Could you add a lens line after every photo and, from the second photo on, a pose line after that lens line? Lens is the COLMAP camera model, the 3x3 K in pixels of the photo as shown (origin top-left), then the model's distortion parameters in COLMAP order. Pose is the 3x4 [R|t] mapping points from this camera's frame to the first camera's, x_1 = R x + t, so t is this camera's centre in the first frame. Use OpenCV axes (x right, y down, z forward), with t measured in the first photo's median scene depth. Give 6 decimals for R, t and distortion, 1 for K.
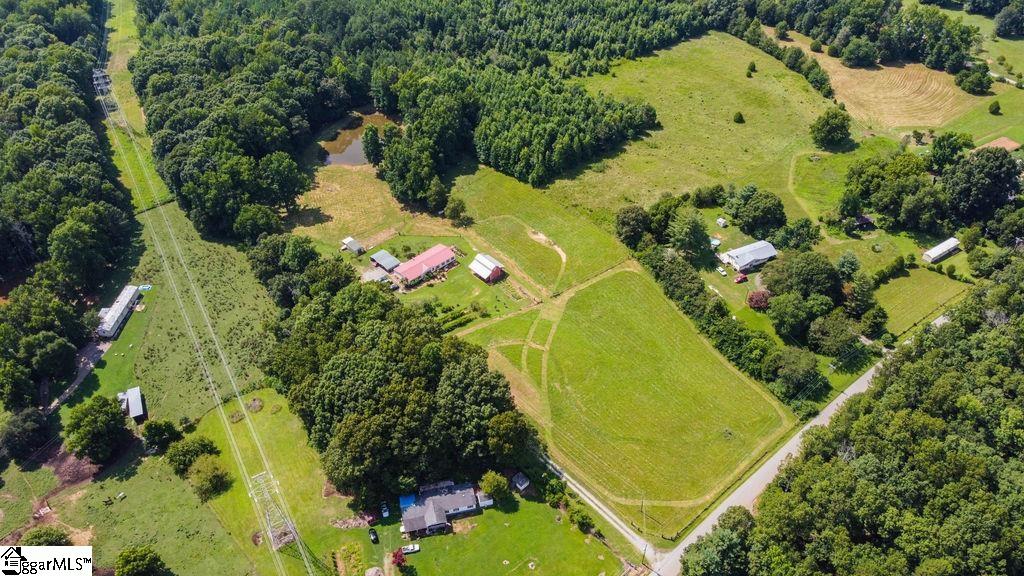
lens RADIAL K [[795.1, 0, 512.0], [0, 795.1, 288.0], [0, 0, 1]] dist [0.008256, 0.007541]
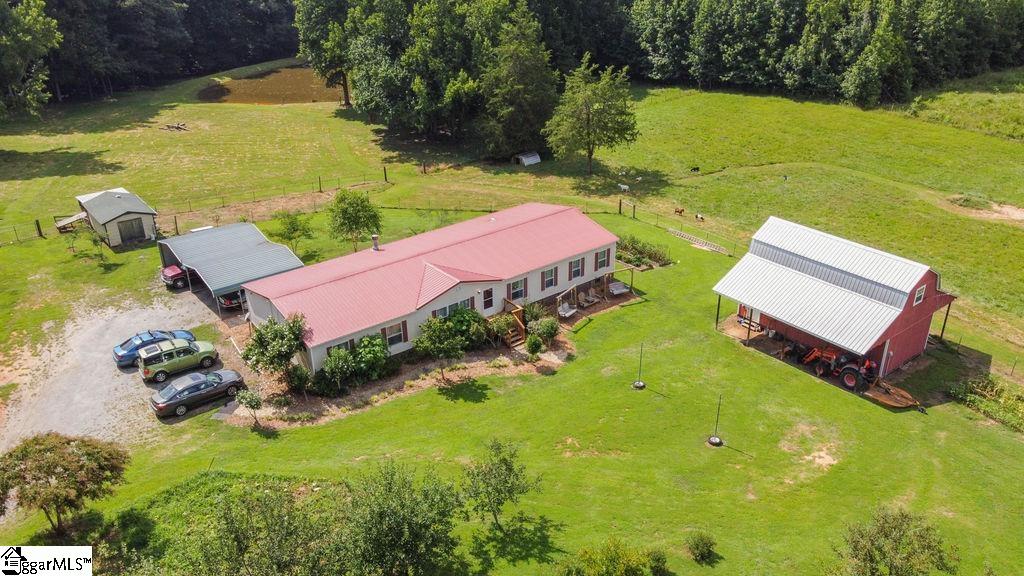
lens RADIAL K [[765.5, 0, 491.9], [0, 765.5, 291.3], [0, 0, 1]] dist [0.005641, 0.001387]
pose [[0.993401, 0.014270, -0.113802, -0.079585], [-0.045840, 0.958935, -0.279896, 0.017518], [0.105135, 0.283266, 0.953261, 0.838171]]
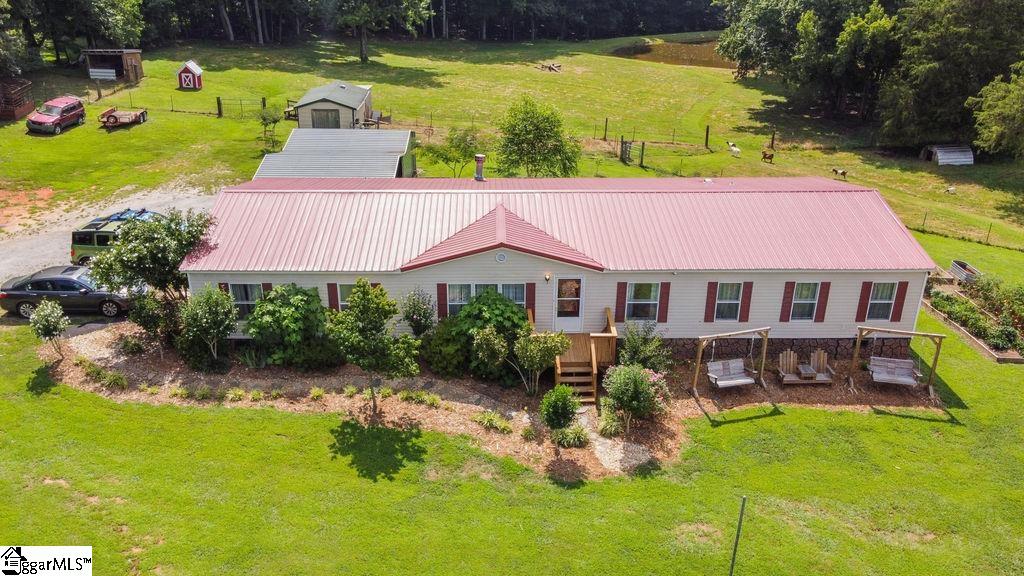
lens RADIAL K [[795.1, 0, 512.0], [0, 795.1, 288.0], [0, 0, 1]] dist [0.008256, 0.007541]
pose [[0.731699, 0.262241, -0.629164, -0.052345], [-0.455446, 0.874833, -0.165033, -0.008704], [0.507135, 0.407304, 0.759551, 0.919724]]
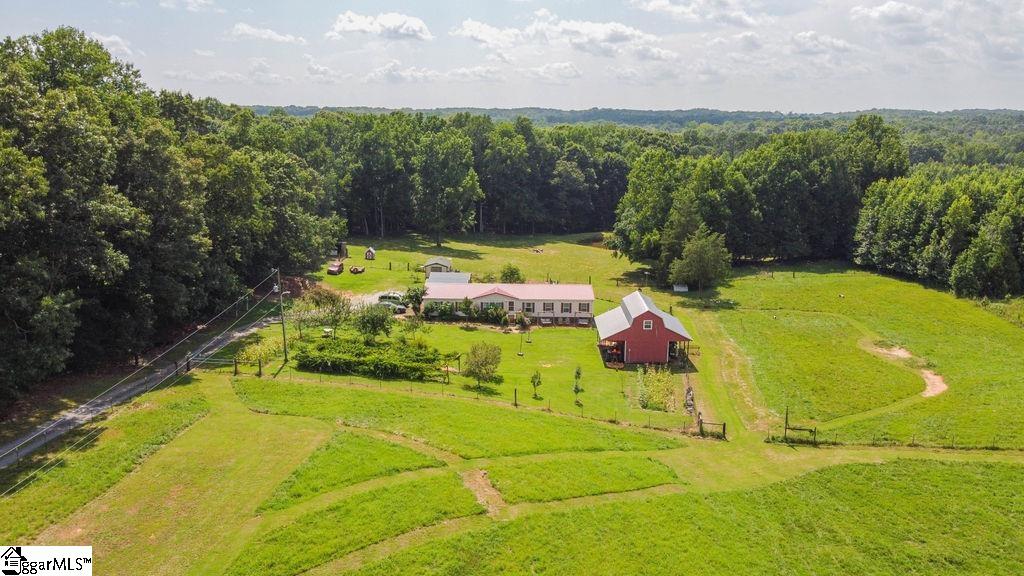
lens RADIAL K [[795.1, 0, 512.0], [0, 795.1, 288.0], [0, 0, 1]] dist [0.008256, 0.007541]
pose [[0.704738, 0.131164, -0.697238, 0.138458], [-0.478887, 0.813049, -0.331088, 0.082608], [0.523461, 0.567228, 0.635799, 0.762692]]
